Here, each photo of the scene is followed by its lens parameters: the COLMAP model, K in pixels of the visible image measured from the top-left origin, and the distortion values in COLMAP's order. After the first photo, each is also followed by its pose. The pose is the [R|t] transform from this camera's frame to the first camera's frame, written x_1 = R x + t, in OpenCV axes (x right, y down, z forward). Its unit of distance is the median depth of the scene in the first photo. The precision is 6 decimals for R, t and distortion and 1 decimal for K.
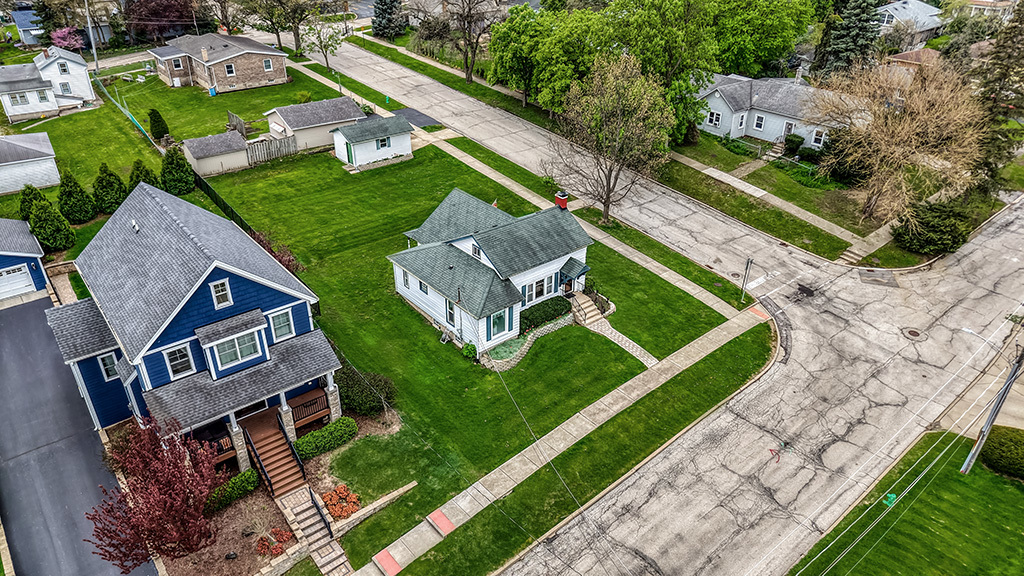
lens RADIAL K [[695.5, 0, 512.0], [0, 695.5, 288.0], [0, 0, 1]] dist [0.005230, -0.002967]
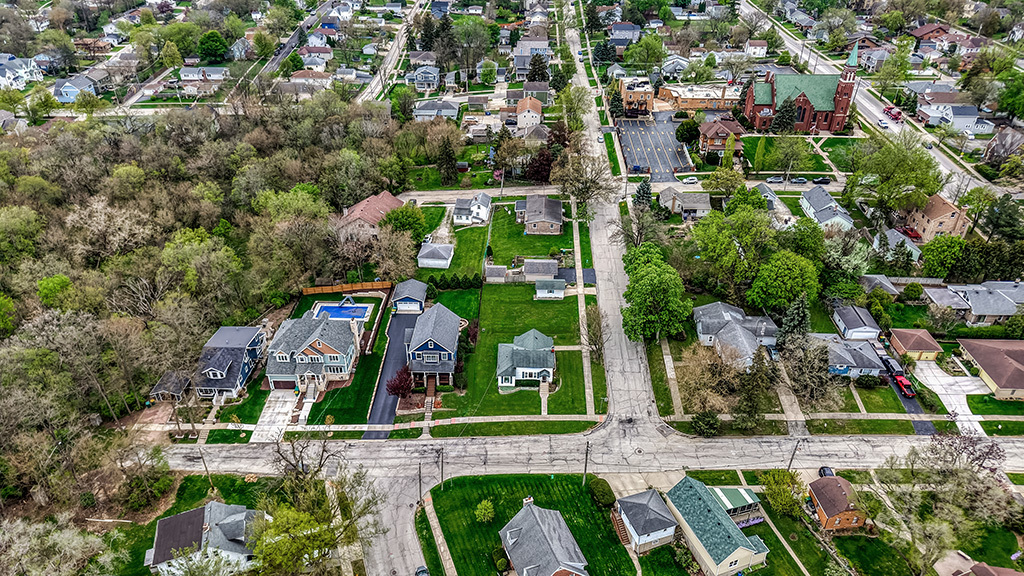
lens RADIAL K [[693.6, 0, 512.0], [0, 693.6, 288.0], [0, 0, 1]] dist [0.081055, -0.000548]
pose [[0.750743, 0.348106, -0.561434, 1.492295], [-0.322942, 0.934811, 0.147776, -0.747620], [0.576276, 0.070369, 0.814220, -1.461915]]
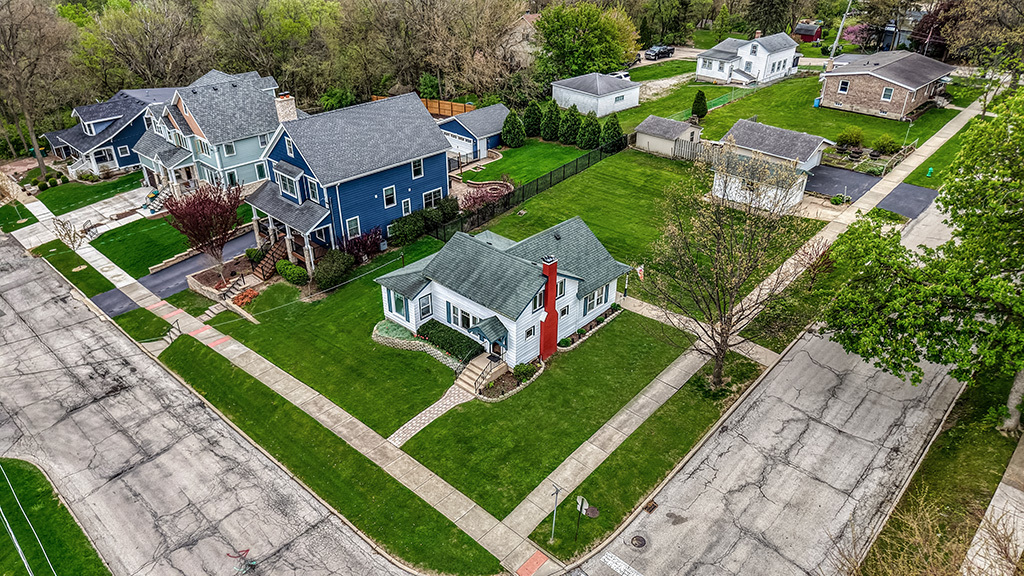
lens RADIAL K [[695.5, 0, 512.0], [0, 695.5, 288.0], [0, 0, 1]] dist [0.005230, -0.002967]
pose [[0.117390, 0.483243, -0.867581, 0.811975], [-0.489712, 0.788184, 0.372757, -0.400316], [0.863945, 0.381107, 0.329175, 0.724798]]
